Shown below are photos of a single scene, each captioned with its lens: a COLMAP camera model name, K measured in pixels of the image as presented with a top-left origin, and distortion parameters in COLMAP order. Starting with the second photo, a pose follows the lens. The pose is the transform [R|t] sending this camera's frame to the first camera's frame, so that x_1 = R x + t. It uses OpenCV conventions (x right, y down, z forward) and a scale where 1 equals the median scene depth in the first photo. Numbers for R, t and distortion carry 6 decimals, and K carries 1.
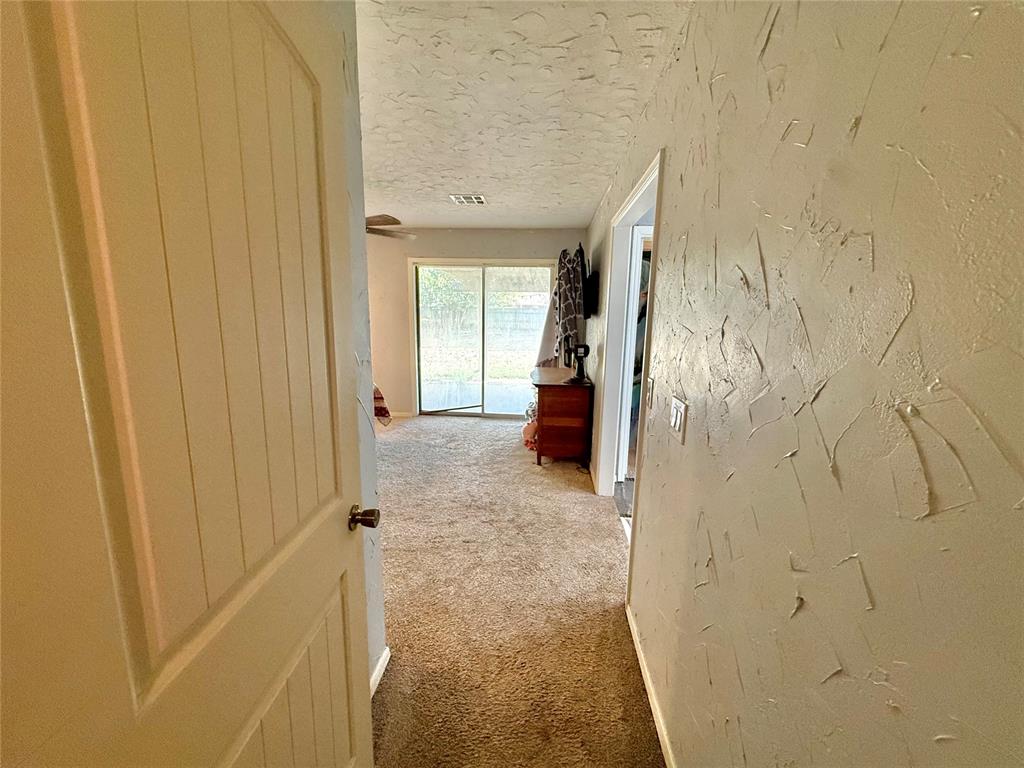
lens RADIAL K [[407.8, 0, 509.2], [0, 407.8, 381.4], [0, 0, 1]] dist [-0.000024, 0.000058]
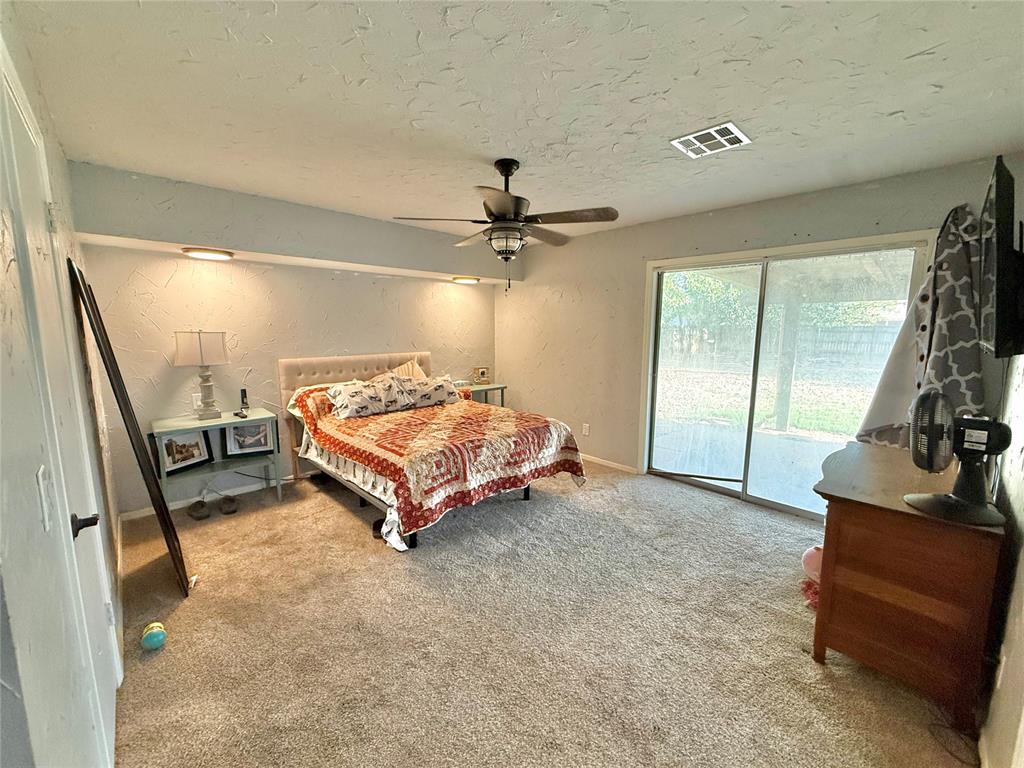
lens RADIAL K [[407.8, 0, 509.4], [0, 407.8, 384.0], [0, 0, 1]] dist [-0.000024, 0.000058]
pose [[0.753158, 0.079197, -0.653055, 0.066929], [-0.105569, 0.994411, -0.001158, -0.057076], [0.649313, 0.069815, 0.757310, 0.302995]]
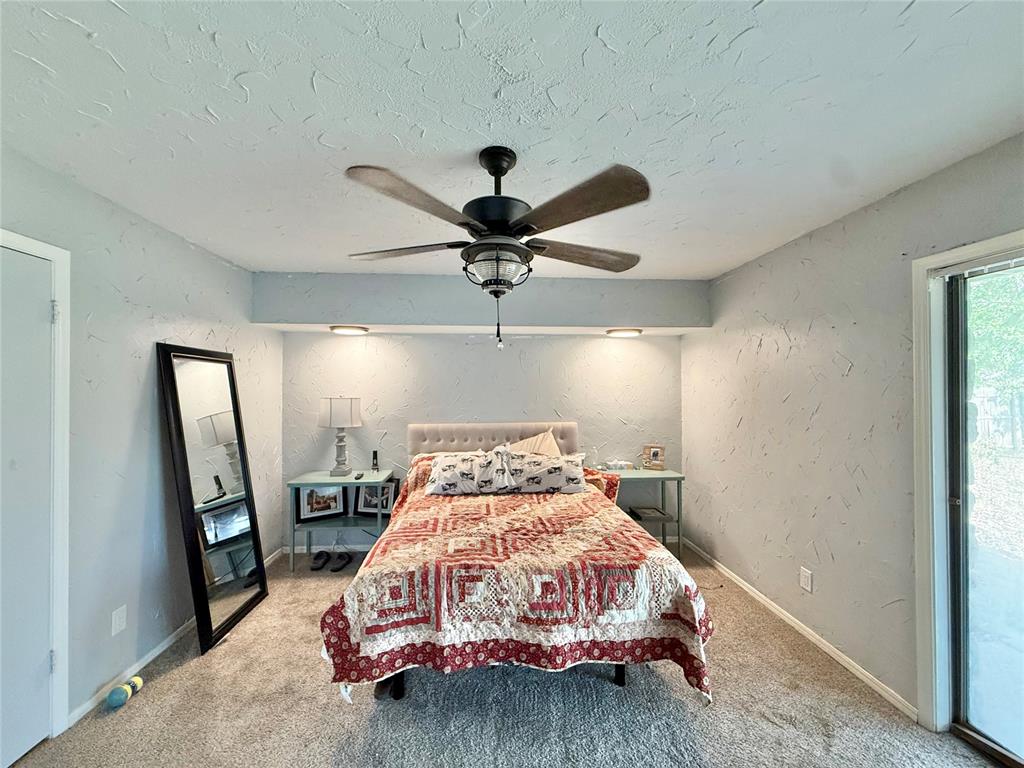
lens RADIAL K [[407.8, 0, 515.1], [0, 407.8, 384.5], [0, 0, 1]] dist [-0.000024, 0.000058]
pose [[0.165662, -0.023682, -0.985898, 0.046793], [-0.165756, 0.984821, -0.051509, -0.124118], [0.972153, 0.171952, 0.159222, 0.644824]]
